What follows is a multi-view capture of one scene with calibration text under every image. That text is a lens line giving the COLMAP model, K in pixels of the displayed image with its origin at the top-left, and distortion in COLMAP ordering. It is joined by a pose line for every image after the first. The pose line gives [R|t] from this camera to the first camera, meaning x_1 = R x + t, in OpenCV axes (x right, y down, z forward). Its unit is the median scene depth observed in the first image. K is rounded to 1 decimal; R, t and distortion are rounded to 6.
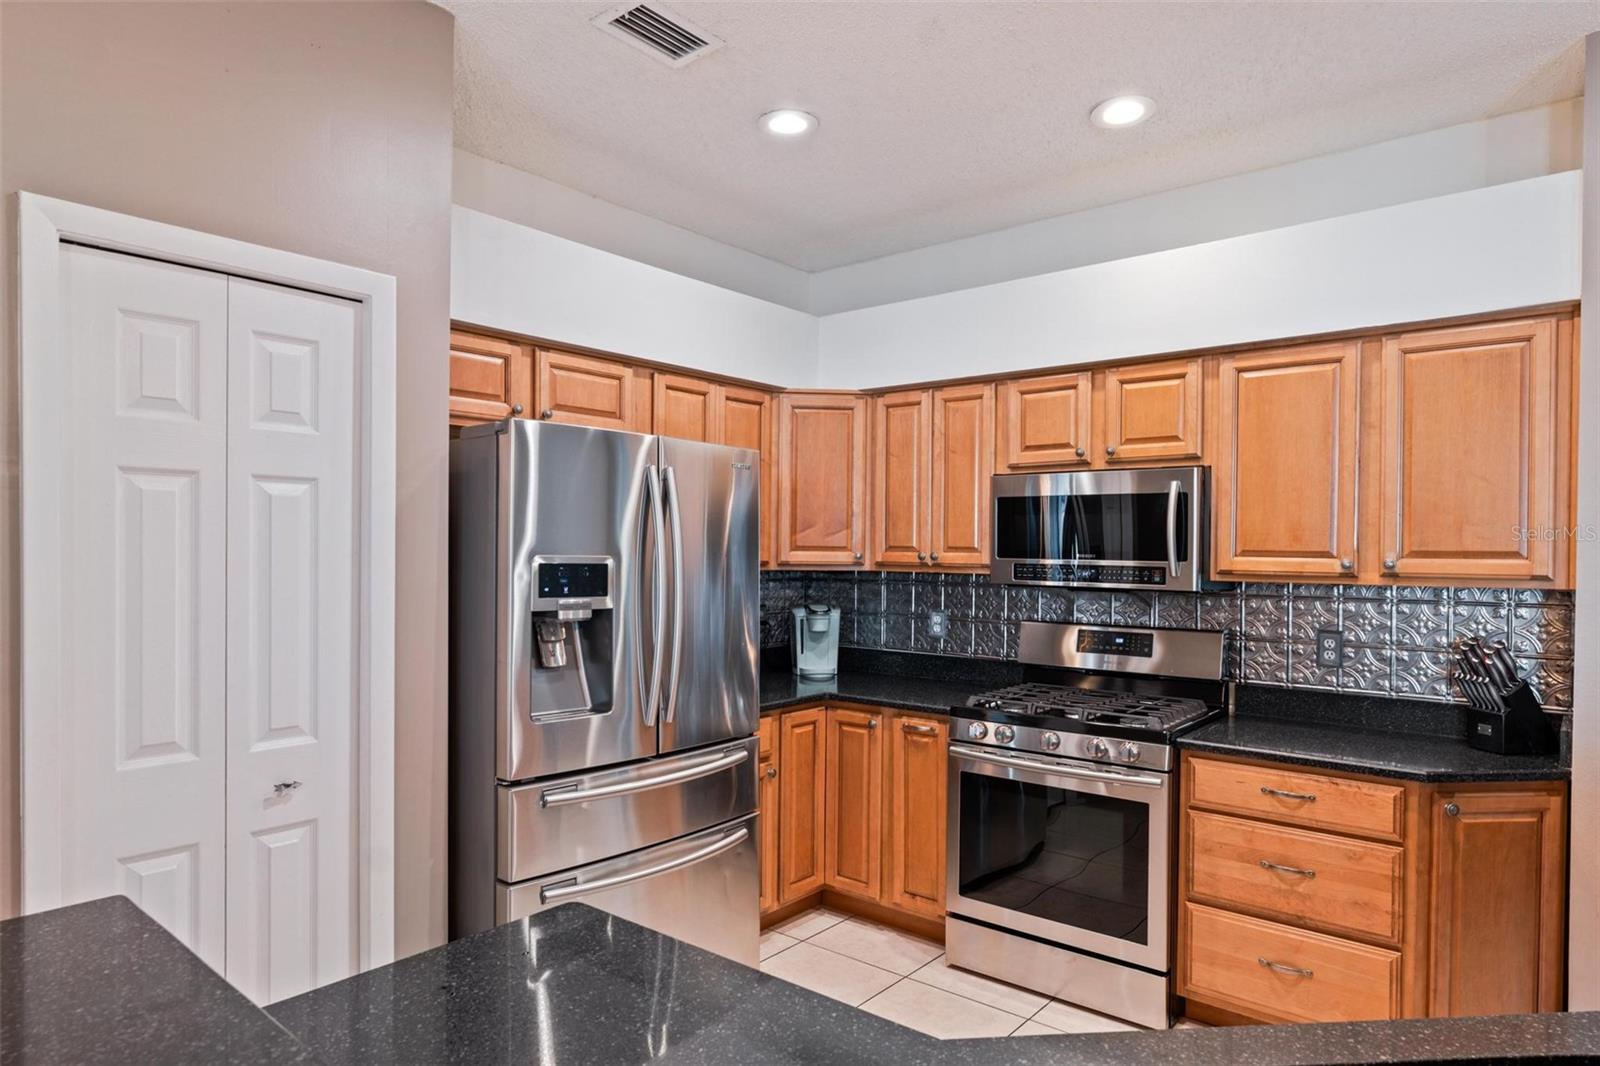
lens RADIAL K [[946.4, 0, 833.7], [0, 946.4, 552.2], [0, 0, 1]] dist [-0.004115, 0.002393]
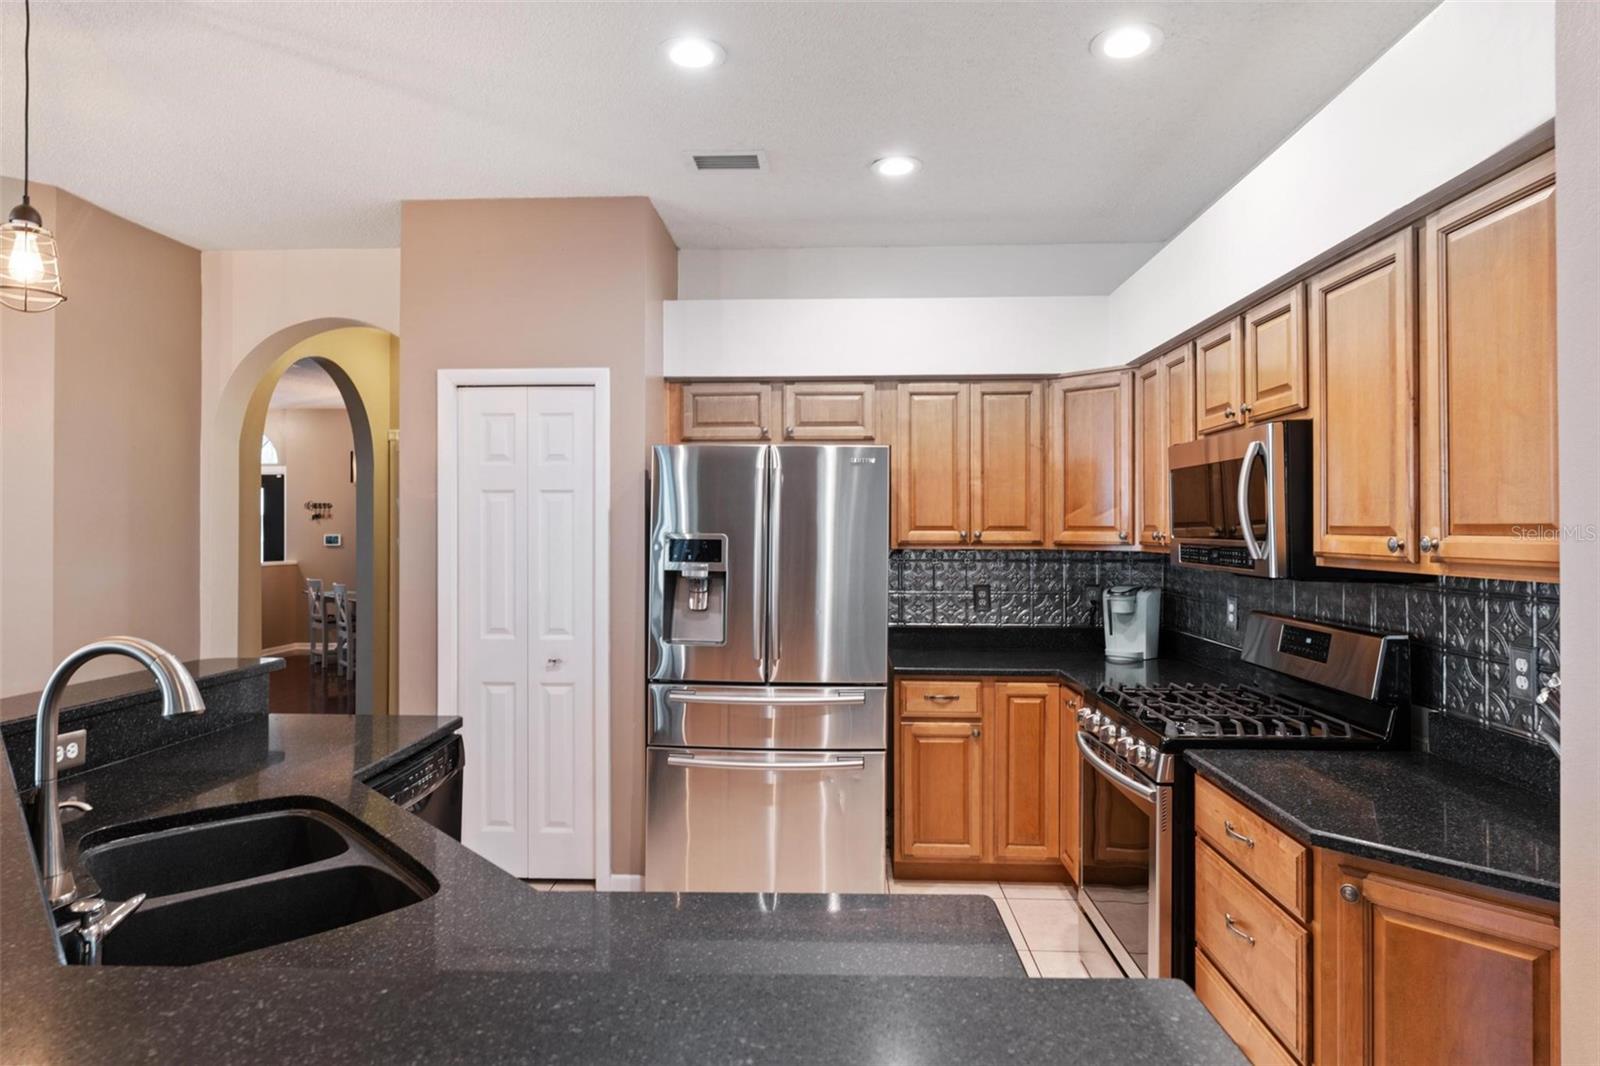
lens RADIAL K [[946.4, 0, 794.7], [0, 946.4, 524.2], [0, 0, 1]] dist [-0.004115, 0.002393]
pose [[0.590933, -0.011187, -0.806643, 0.792418], [-0.000055, 0.999903, -0.013908, 0.007118], [0.806721, 0.008263, 0.590875, 0.202715]]
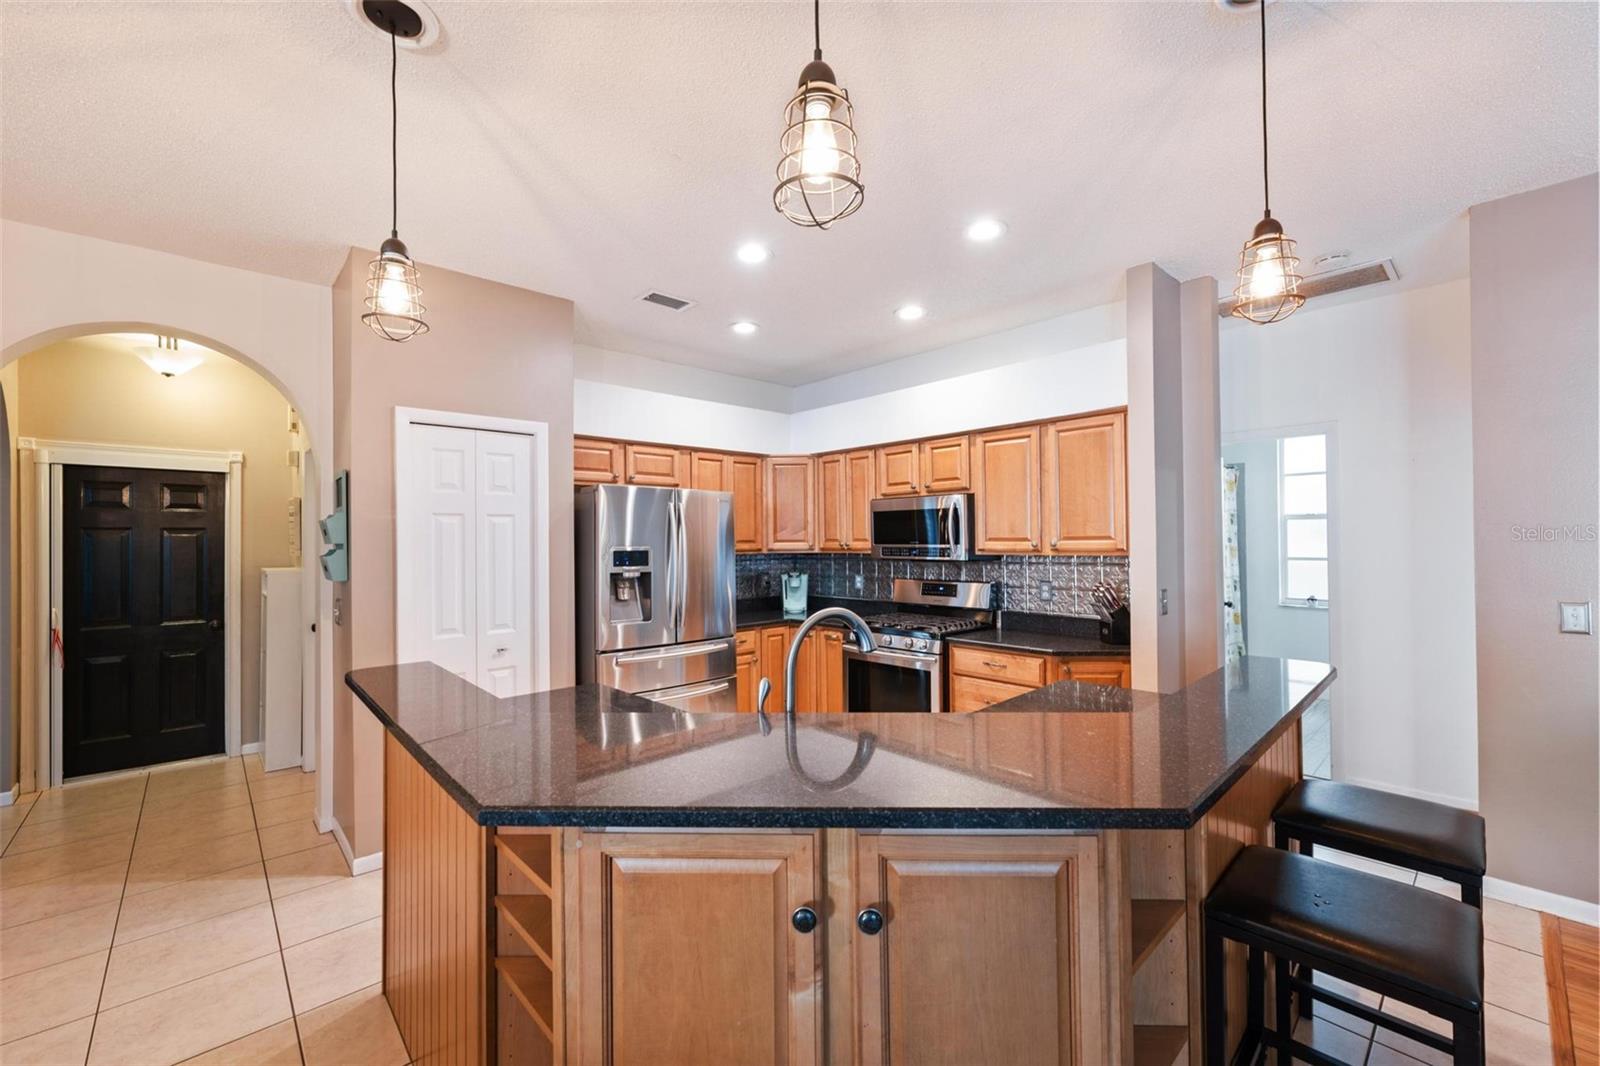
lens RADIAL K [[649.3, 0, 819.9], [0, 649.3, 532.3], [0, 0, 1]] dist [-0.003376, -0.001126]
pose [[0.991680, -0.020620, -0.127063, 0.264801], [0.018407, 0.999658, -0.018569, 0.004512], [0.127402, 0.016076, 0.991721, -0.314969]]
